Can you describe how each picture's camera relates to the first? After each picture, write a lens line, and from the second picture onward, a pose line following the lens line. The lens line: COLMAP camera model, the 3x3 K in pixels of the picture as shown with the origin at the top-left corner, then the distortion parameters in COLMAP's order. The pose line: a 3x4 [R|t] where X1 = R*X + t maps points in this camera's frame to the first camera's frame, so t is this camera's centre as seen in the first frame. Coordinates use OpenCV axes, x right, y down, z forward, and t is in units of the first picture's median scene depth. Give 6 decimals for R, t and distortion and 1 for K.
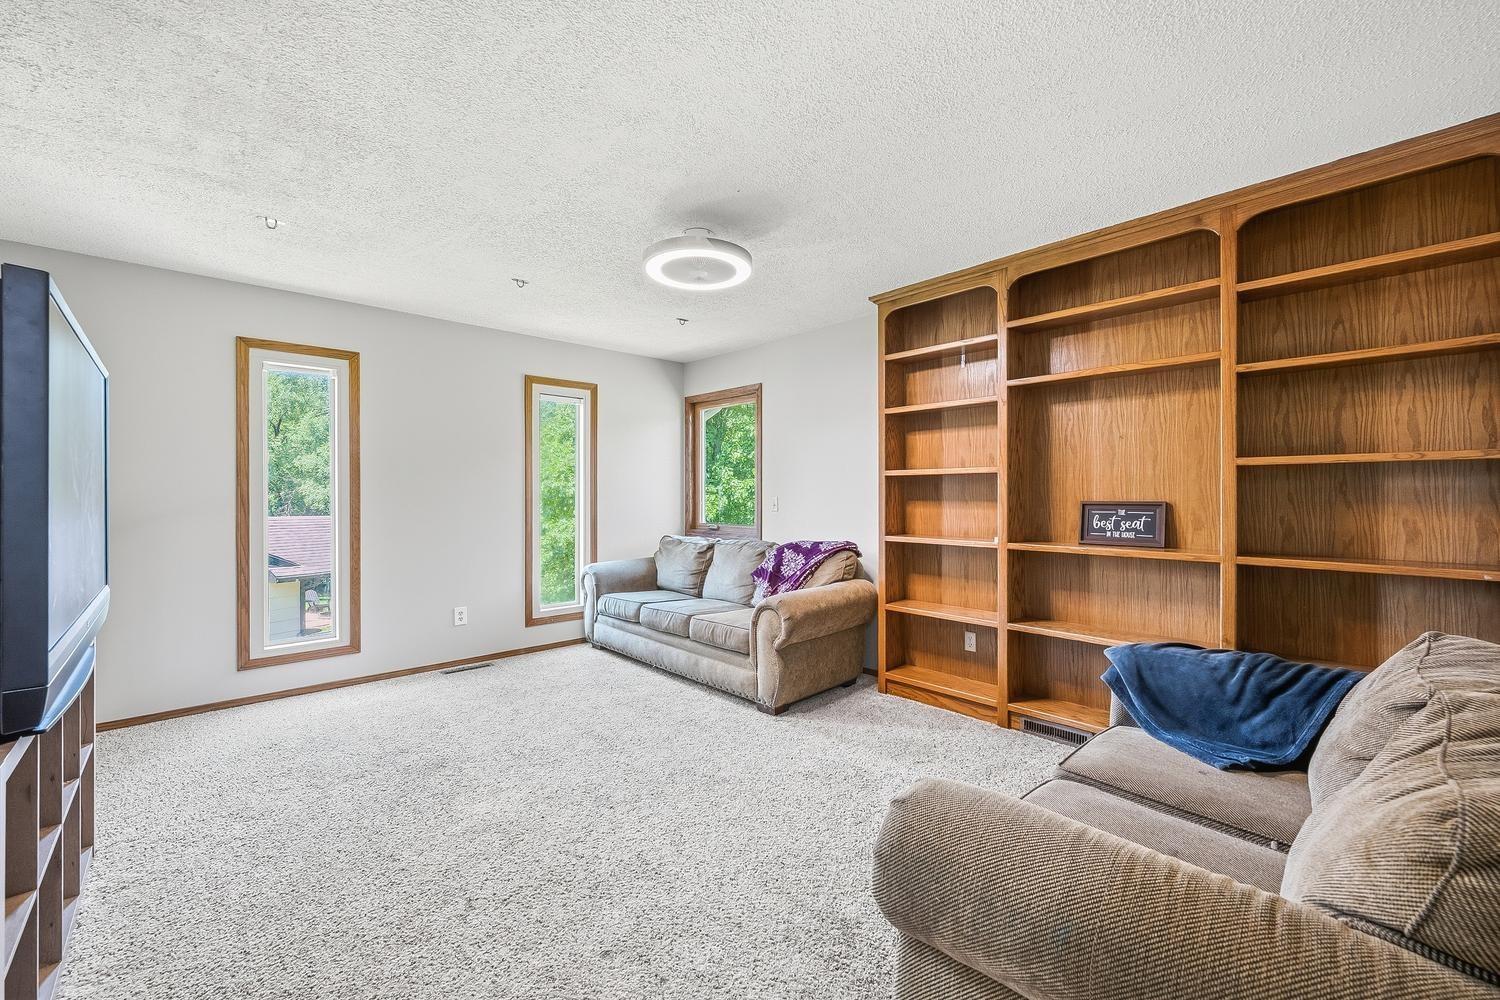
lens RADIAL K [[603.3, 0, 753.7], [0, 603.3, 493.8], [0, 0, 1]] dist [-0.003588, -0.000042]
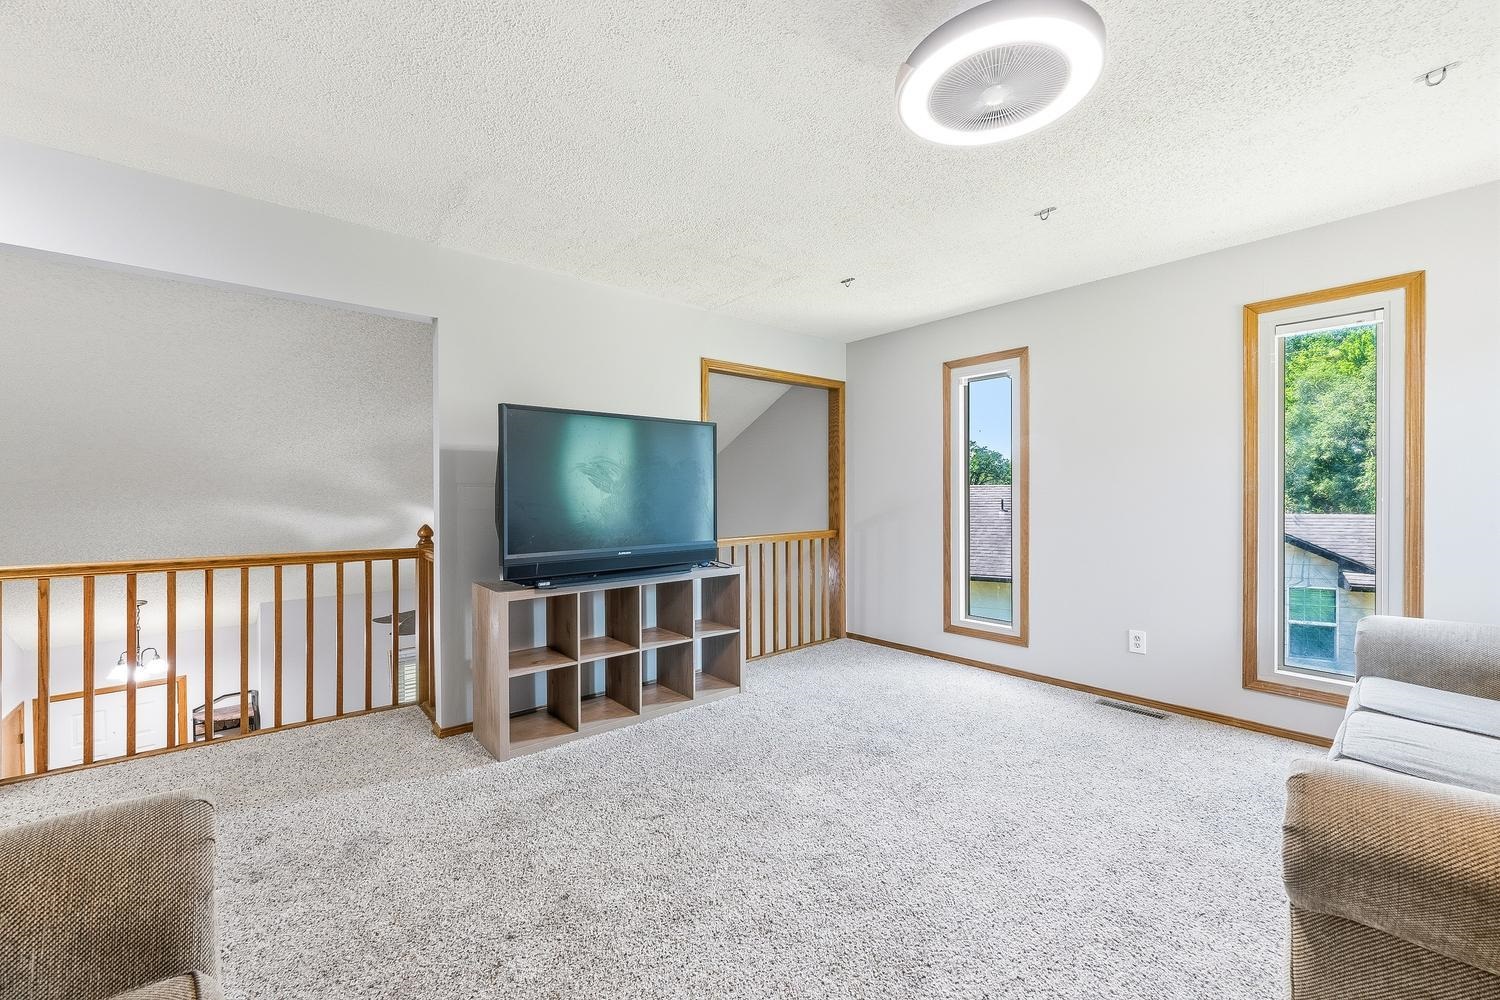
lens RADIAL K [[603.3, 0, 755.0], [0, 603.3, 502.7], [0, 0, 1]] dist [-0.003588, -0.000042]
pose [[-0.043431, 0.017535, -0.998903, 0.368405], [0.006464, 0.999830, 0.017270, 0.003539], [0.999036, -0.005706, -0.043537, 0.608194]]
